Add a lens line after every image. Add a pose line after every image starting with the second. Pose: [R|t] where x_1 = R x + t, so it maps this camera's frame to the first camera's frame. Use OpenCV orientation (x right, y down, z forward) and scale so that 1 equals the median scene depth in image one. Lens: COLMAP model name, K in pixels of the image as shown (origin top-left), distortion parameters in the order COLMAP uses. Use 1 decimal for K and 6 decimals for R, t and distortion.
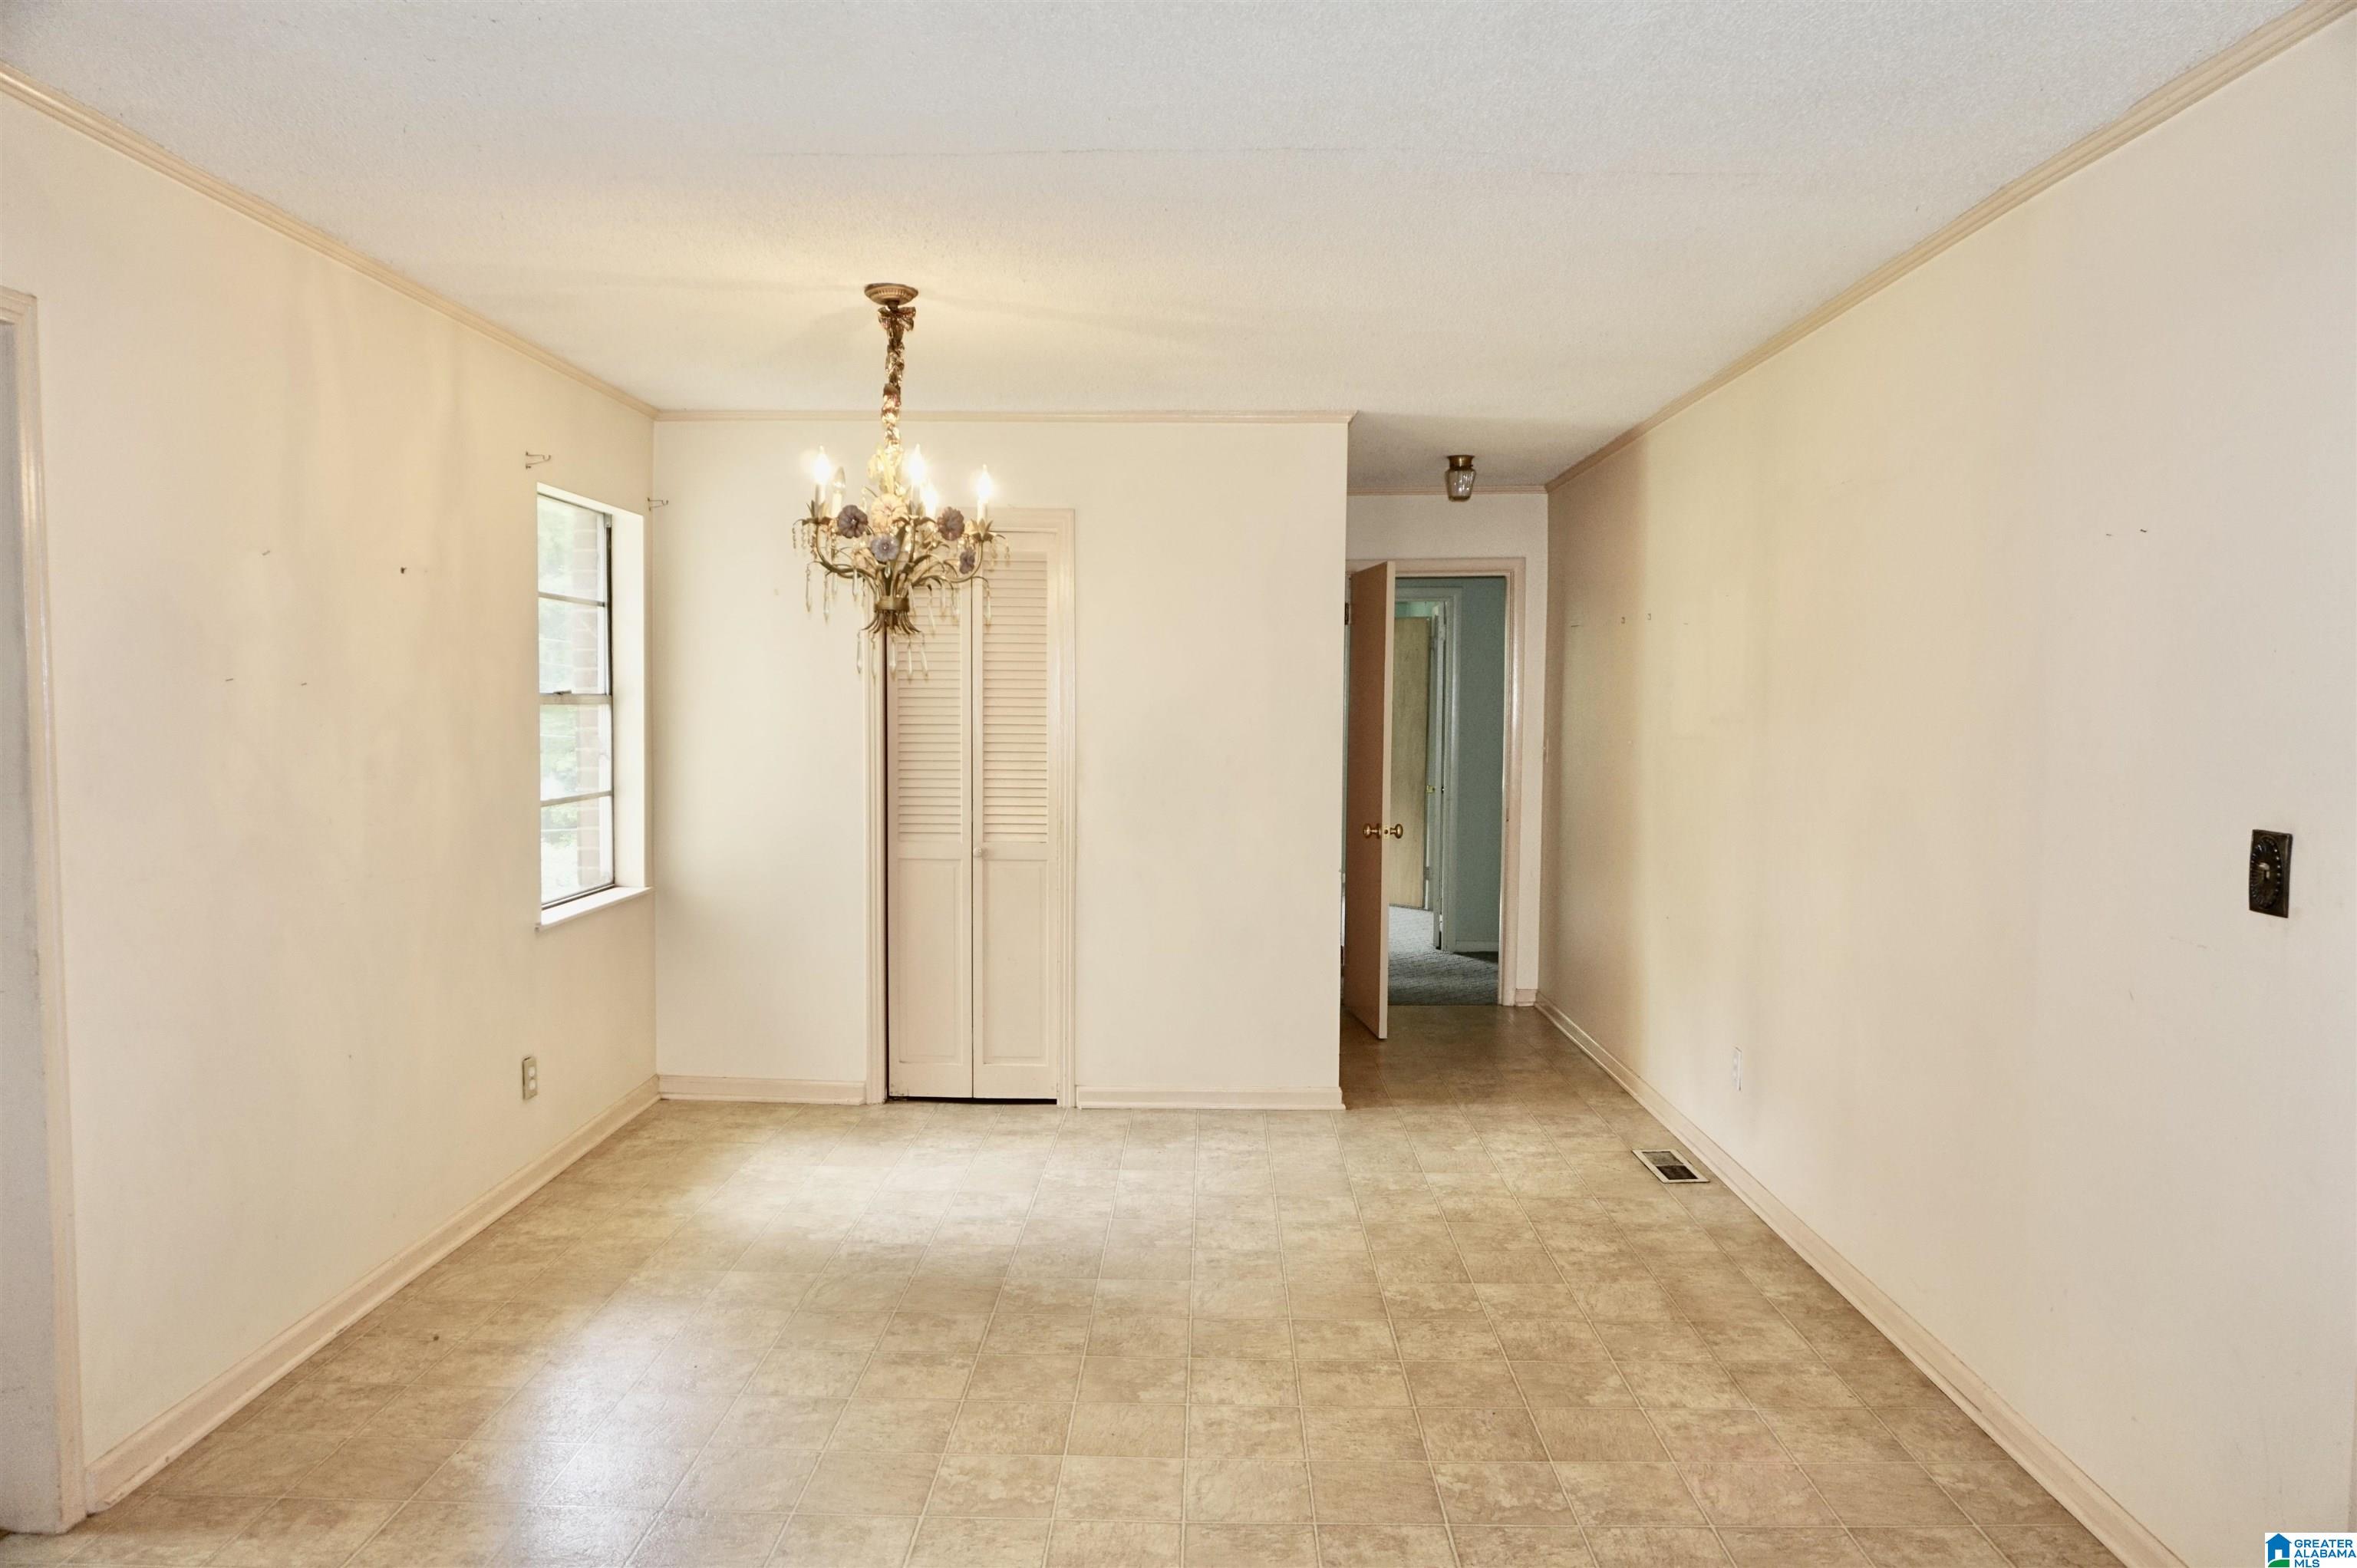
lens RADIAL K [[1597.8, 0, 1186.5], [0, 1597.8, 786.4], [0, 0, 1]] dist [-0.039678, 0.031967]
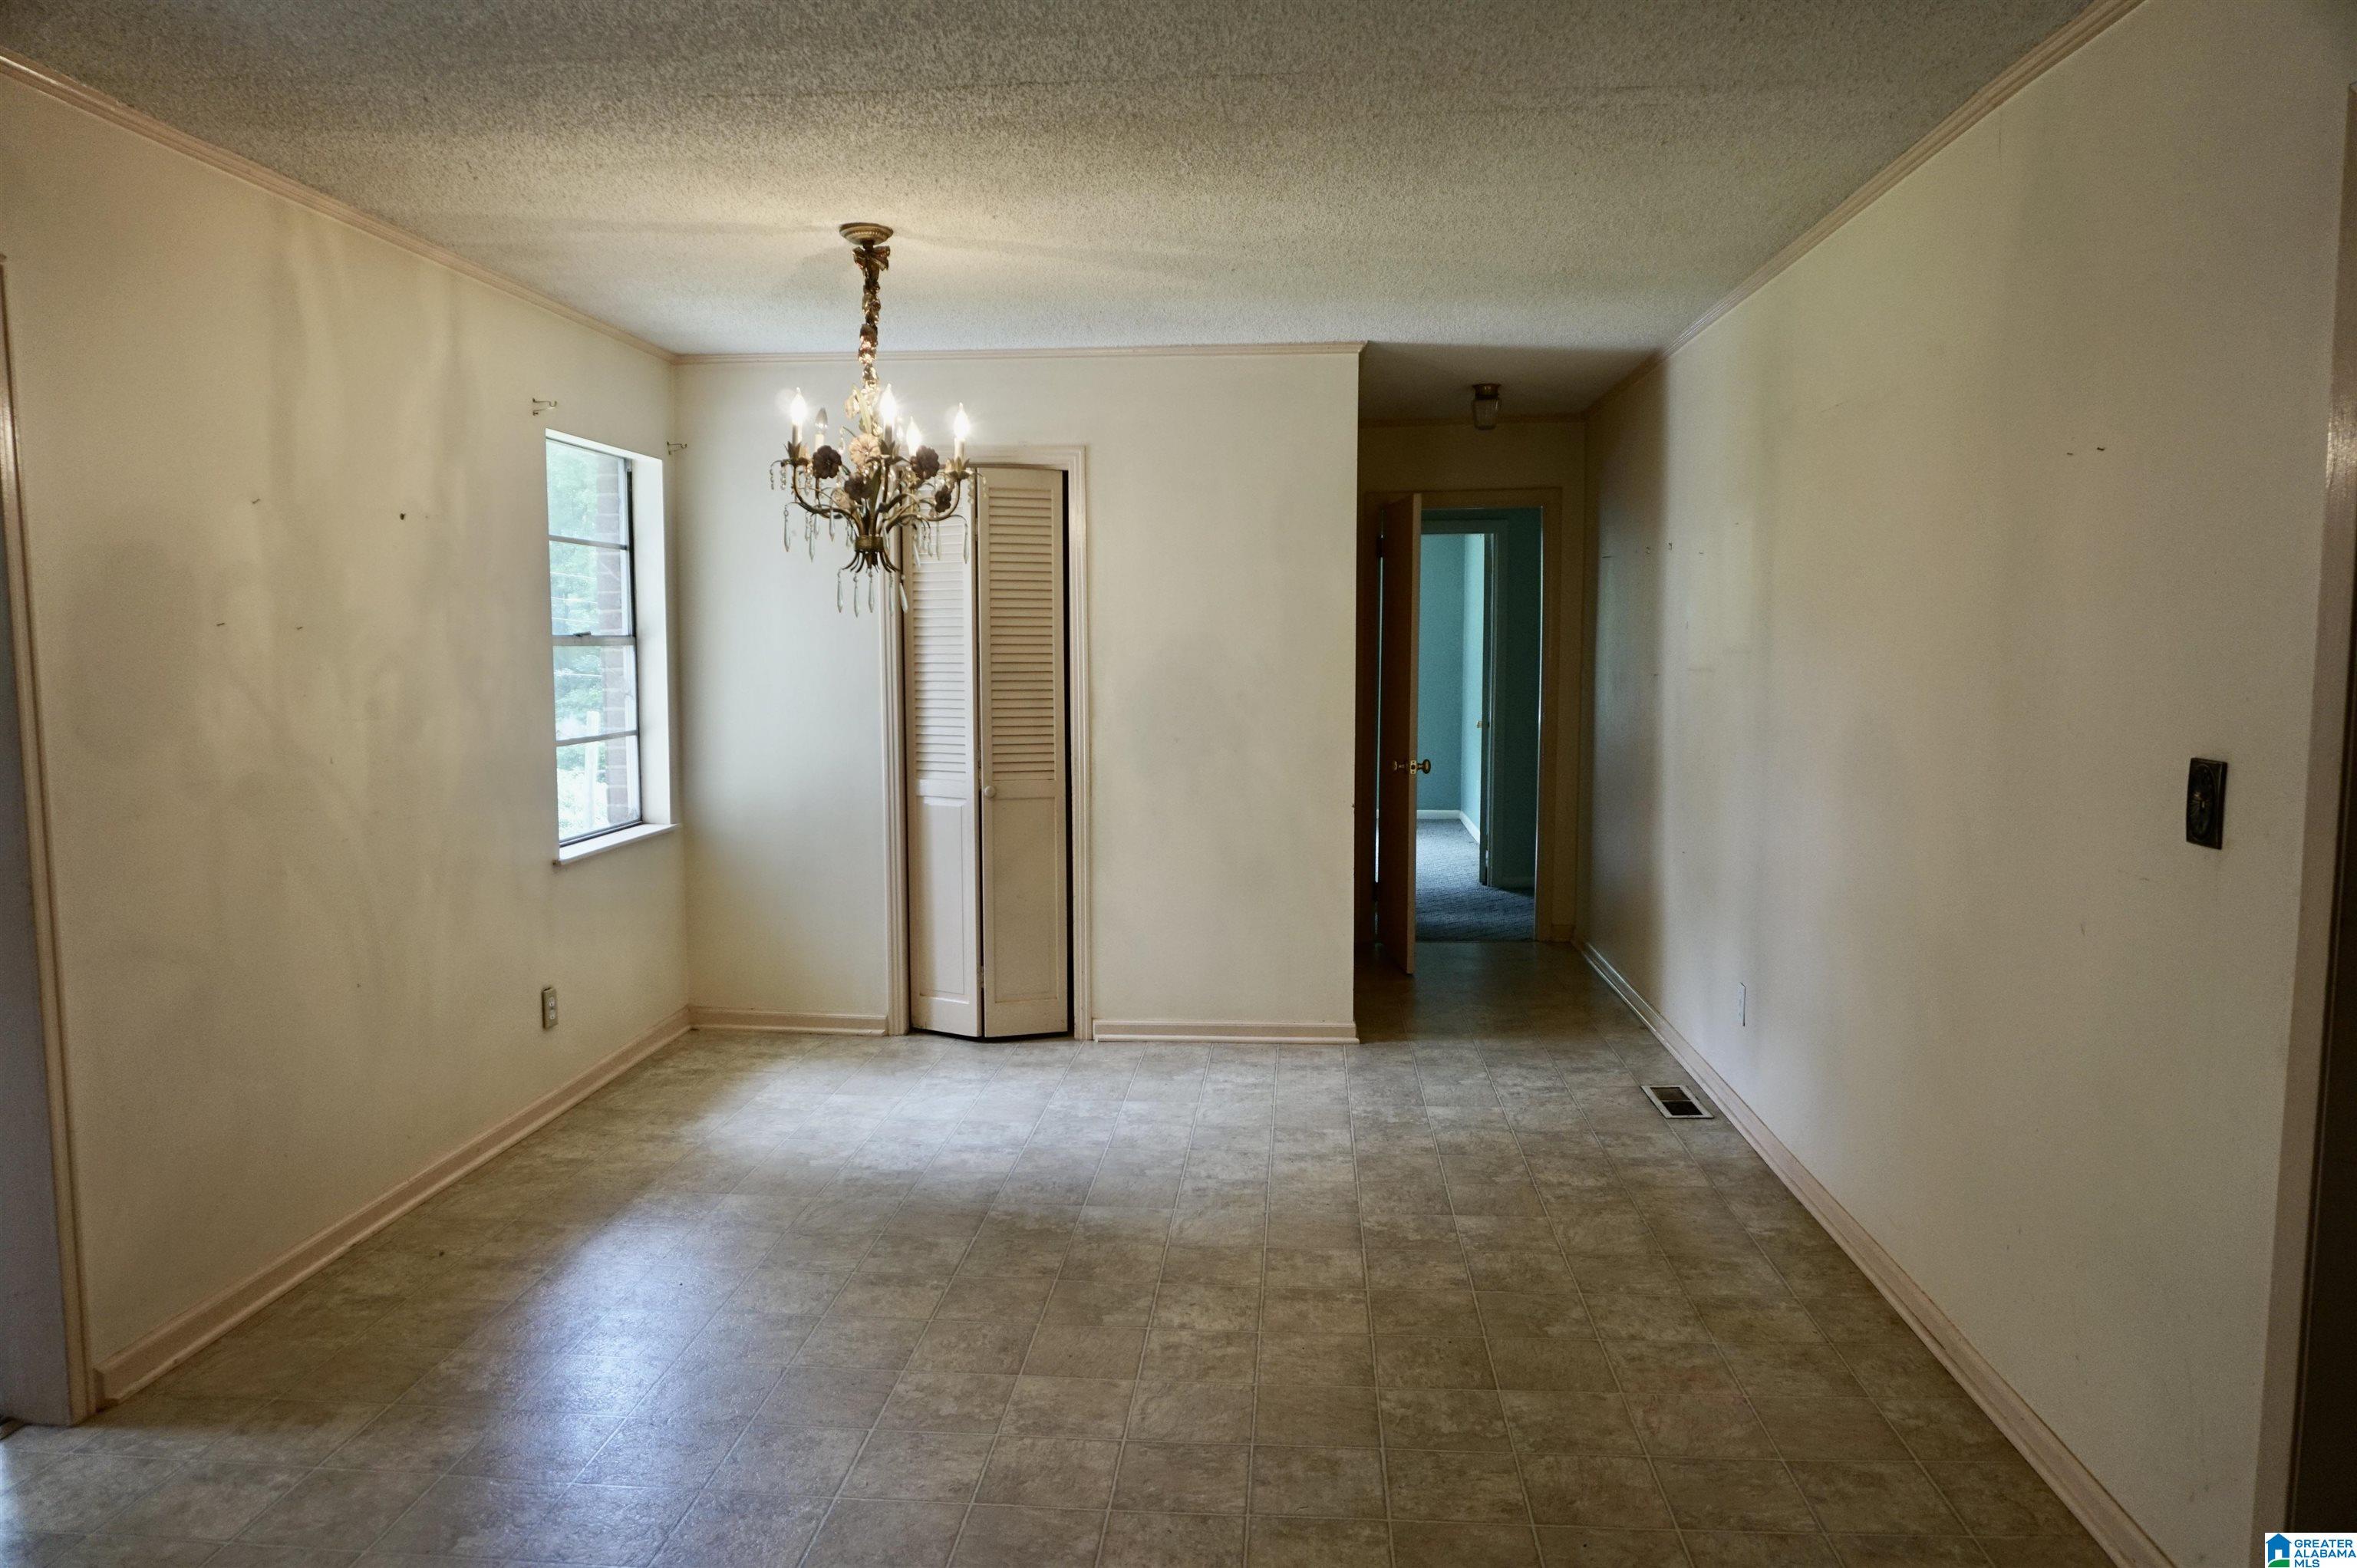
lens RADIAL K [[1597.8, 0, 1182.0], [0, 1597.8, 782.0], [0, 0, 1]] dist [-0.039678, 0.031967]
pose [[0.998038, -0.004093, -0.062471, 0.079049], [0.006359, 0.999327, 0.036127, 0.001994], [0.062281, -0.036454, 0.997393, -0.003081]]
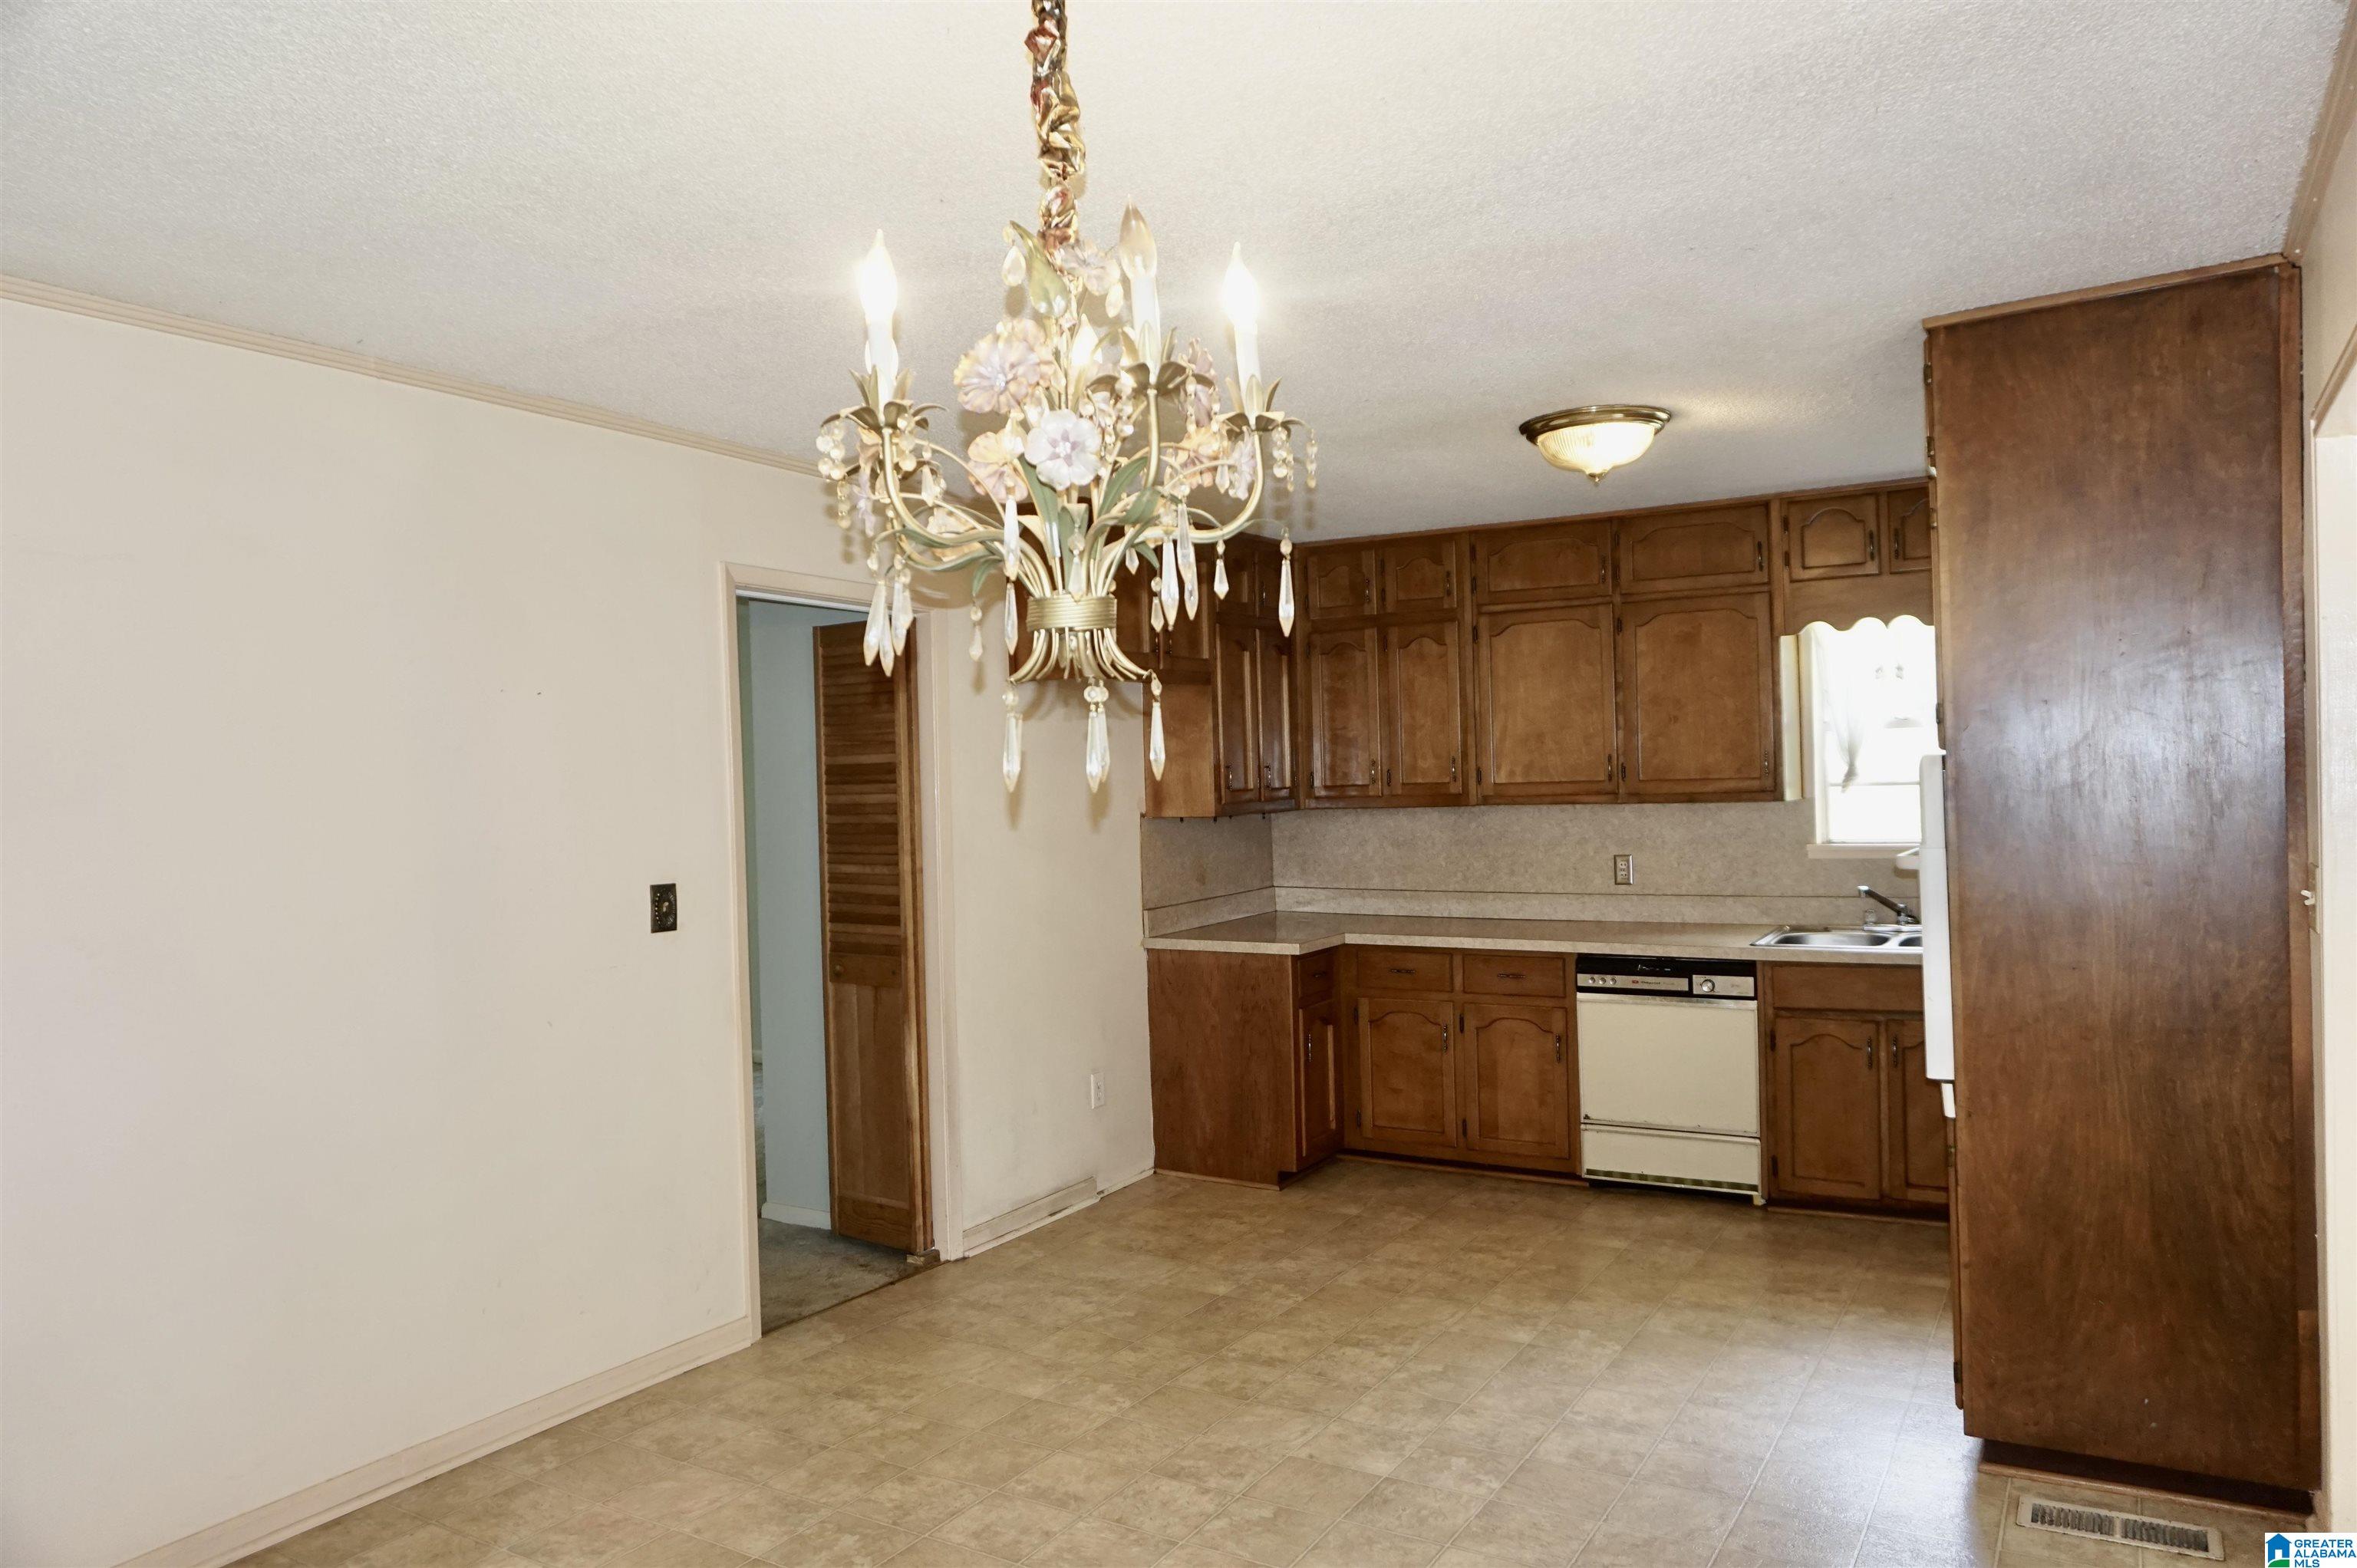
lens RADIAL K [[1597.8, 0, 1176.6], [0, 1597.8, 787.3], [0, 0, 1]] dist [-0.039678, 0.031967]
pose [[-0.863141, 0.015595, 0.504721, -0.444084], [0.051819, 0.996982, 0.057813, -0.096191], [-0.502296, 0.076055, -0.861344, 1.433913]]
